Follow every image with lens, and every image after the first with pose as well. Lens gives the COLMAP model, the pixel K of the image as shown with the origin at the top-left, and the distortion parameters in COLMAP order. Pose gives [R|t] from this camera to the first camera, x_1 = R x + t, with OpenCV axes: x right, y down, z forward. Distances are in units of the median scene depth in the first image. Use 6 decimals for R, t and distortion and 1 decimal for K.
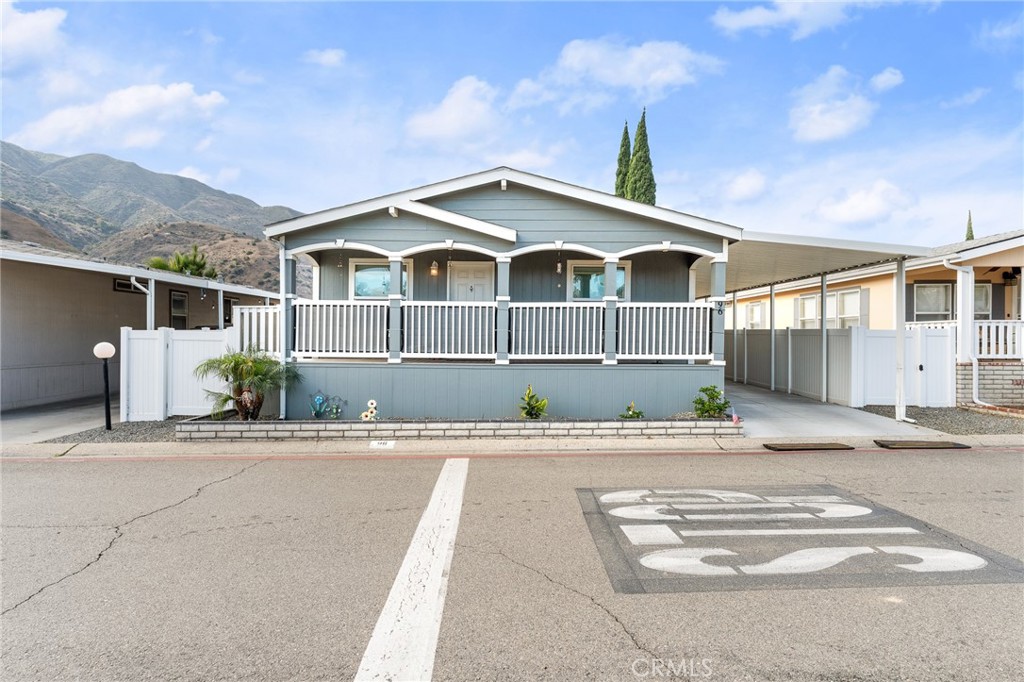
lens RADIAL K [[456.5, 0, 475.9], [0, 456.5, 342.1], [0, 0, 1]] dist [-0.000461, 0.000115]
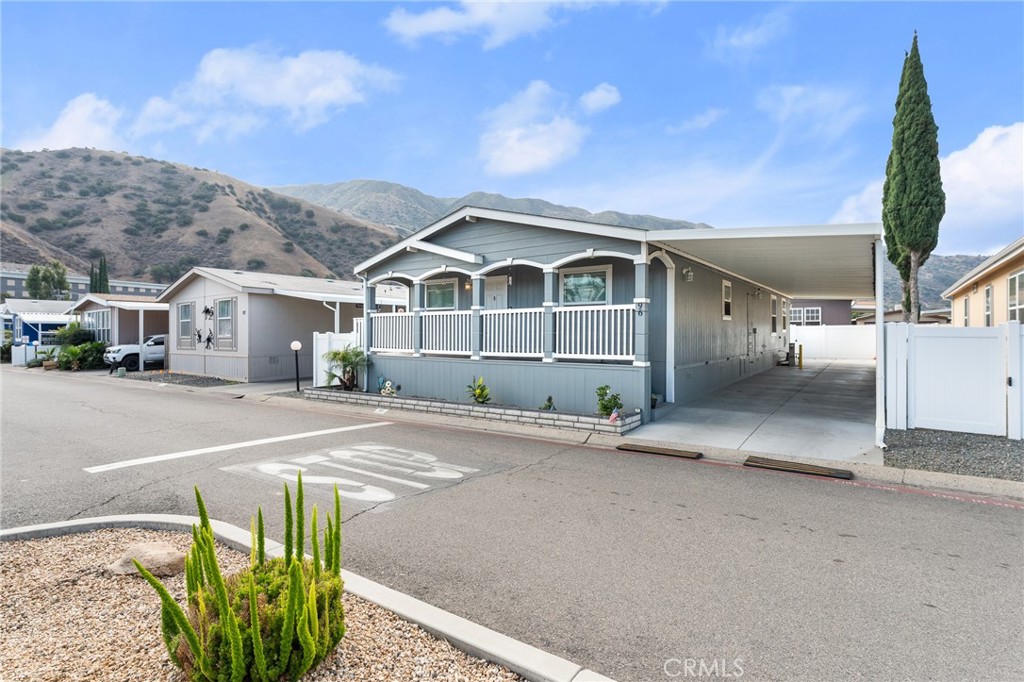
lens RADIAL K [[437.3, 0, 512.0], [0, 437.3, 341.0], [0, 0, 1]] dist [0.000236, 0.000174]
pose [[0.839699, 0.003758, -0.543039, 0.795088], [-0.007565, 0.999960, -0.004778, 0.001867], [0.542999, 0.008120, 0.839694, 0.039469]]
